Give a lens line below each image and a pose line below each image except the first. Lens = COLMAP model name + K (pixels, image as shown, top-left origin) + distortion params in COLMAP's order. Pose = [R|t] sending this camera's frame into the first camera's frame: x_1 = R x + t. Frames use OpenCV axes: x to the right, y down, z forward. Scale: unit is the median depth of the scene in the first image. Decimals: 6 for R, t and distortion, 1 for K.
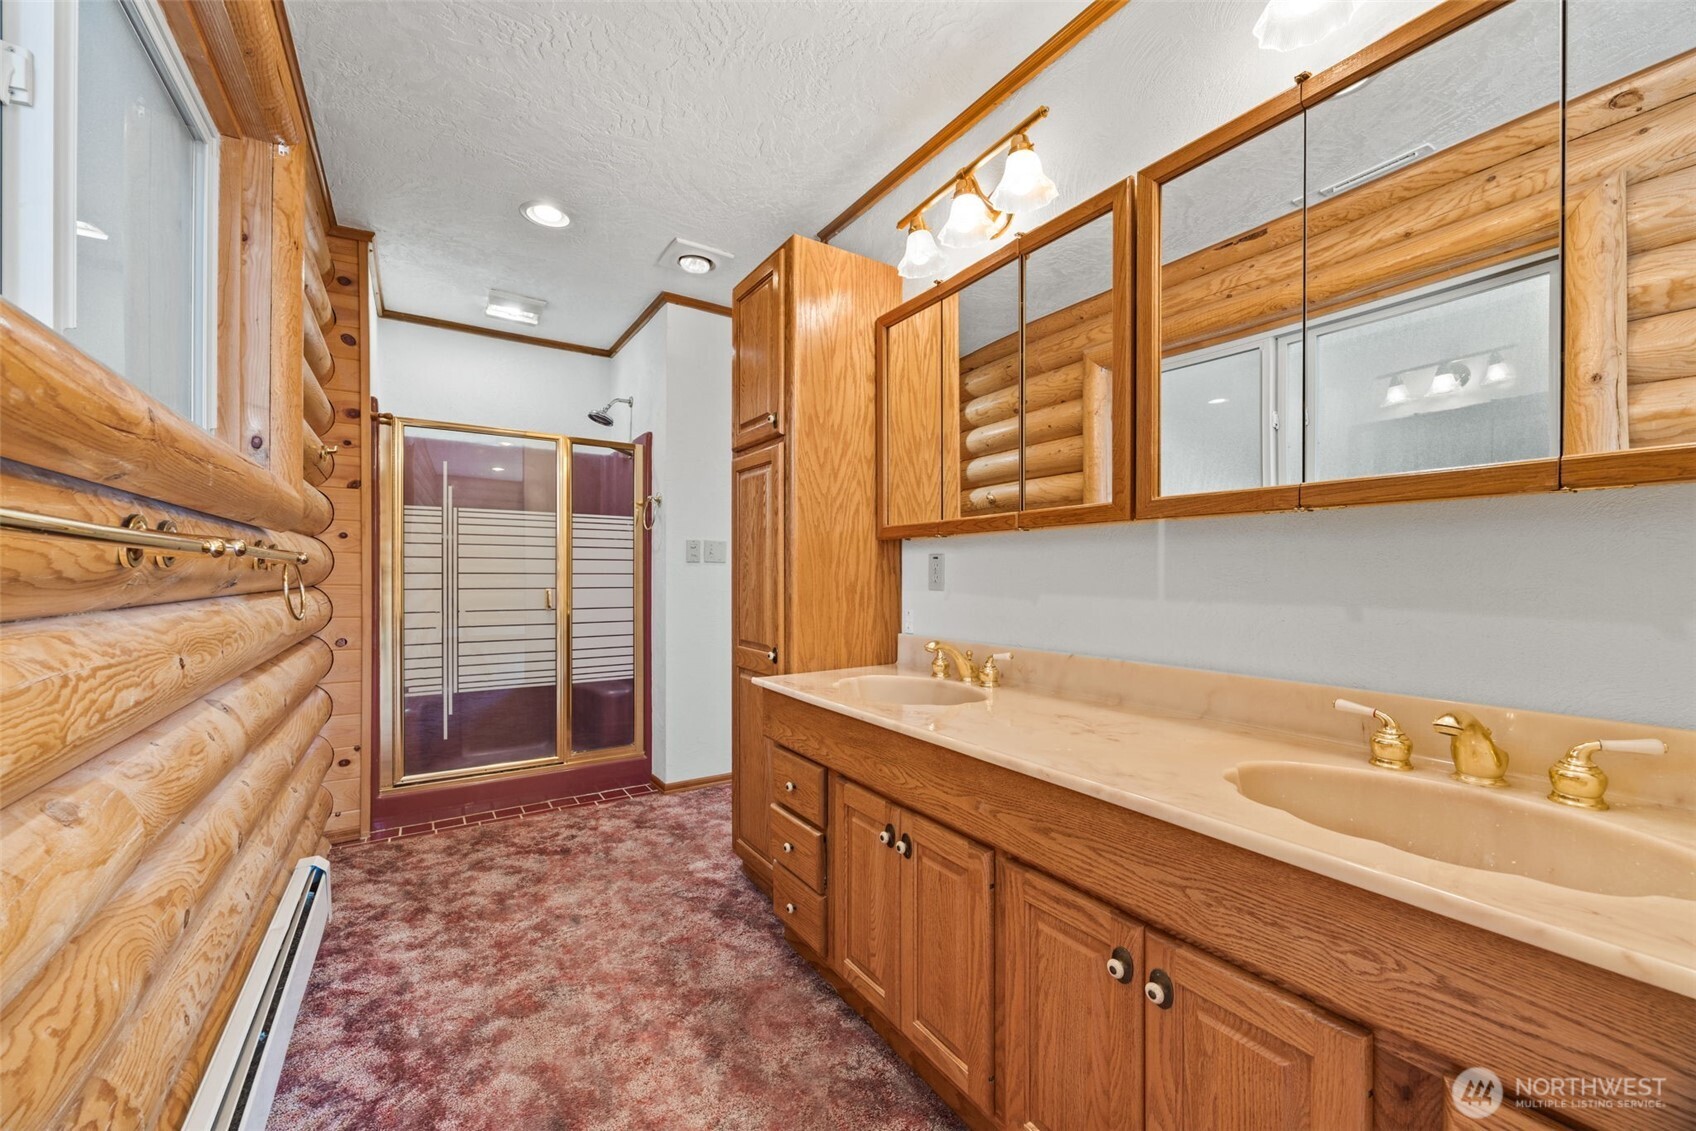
lens RADIAL K [[647.1, 0, 848.0], [0, 647.1, 565.5], [0, 0, 1]] dist [-0.003282, -0.000063]
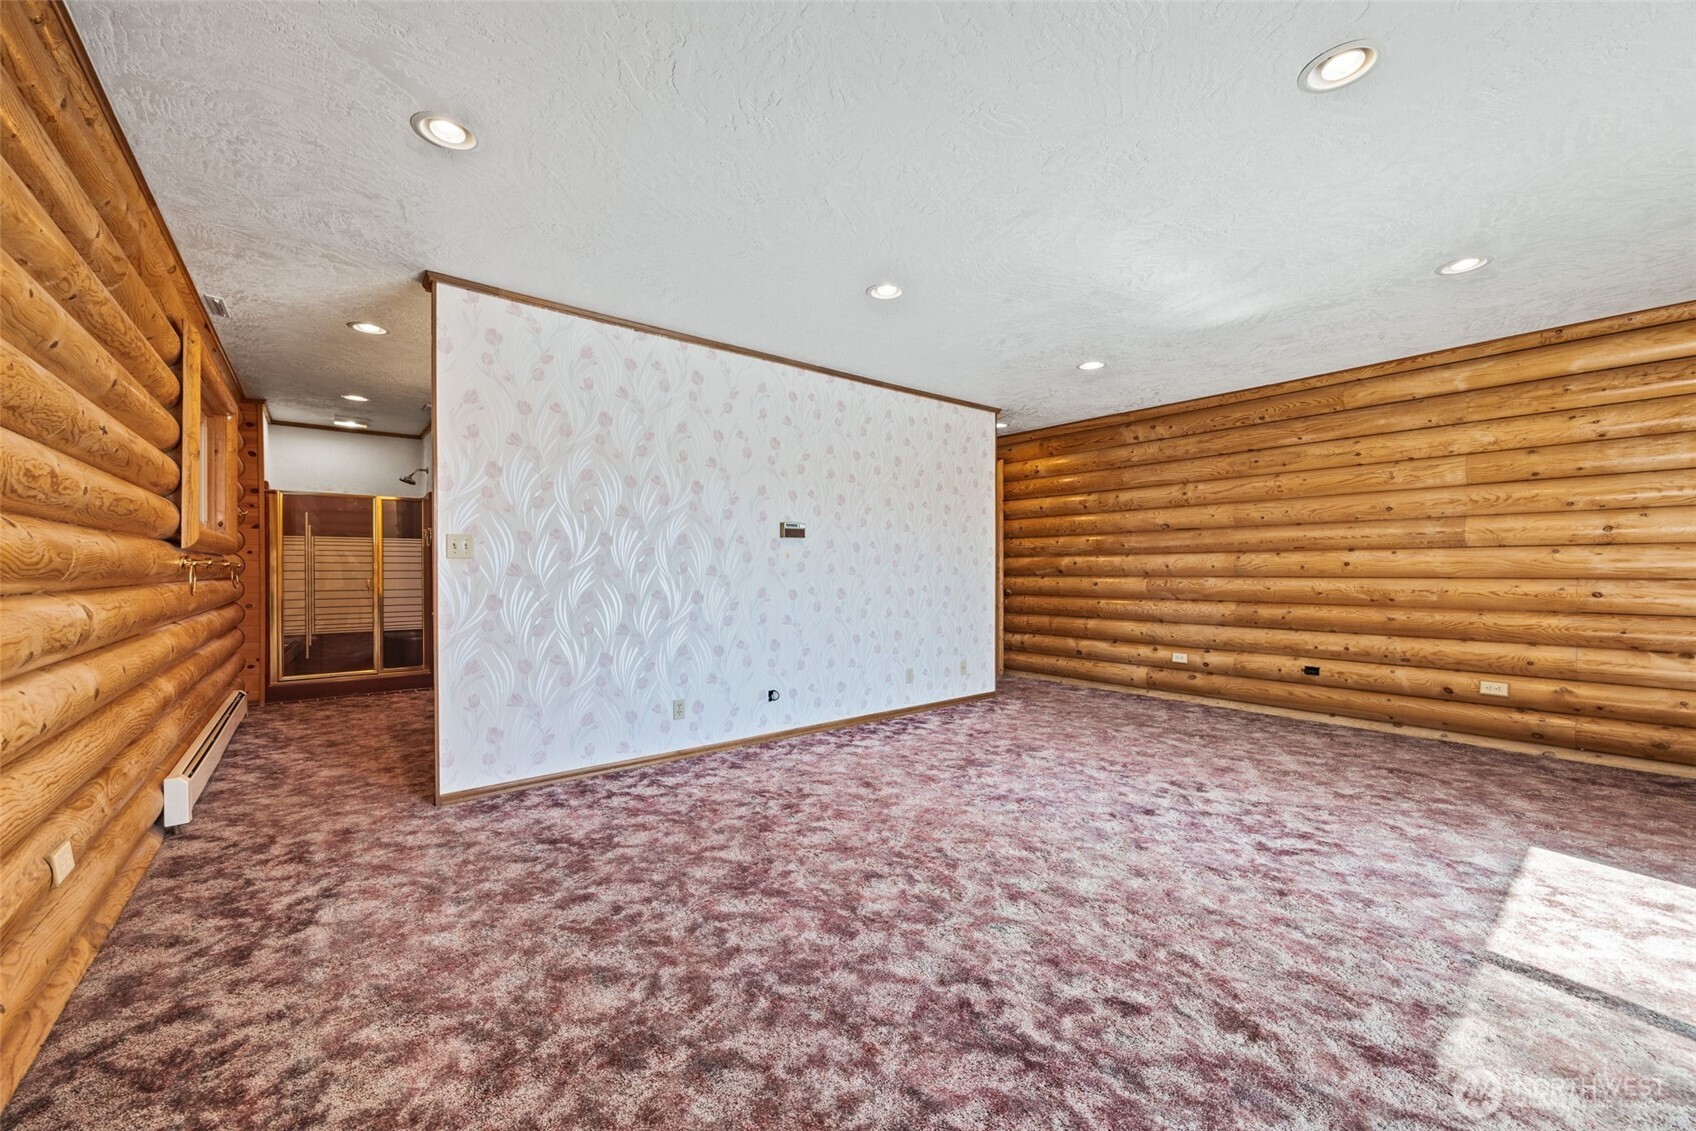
lens RADIAL K [[647.1, 0, 848.0], [0, 647.1, 565.5], [0, 0, 1]] dist [-0.003282, -0.000063]
pose [[0.994579, -0.000113, 0.103981, 0.772559], [-0.000648, 0.999973, 0.007291, -0.019145], [-0.103979, -0.007319, 0.994553, -1.068978]]
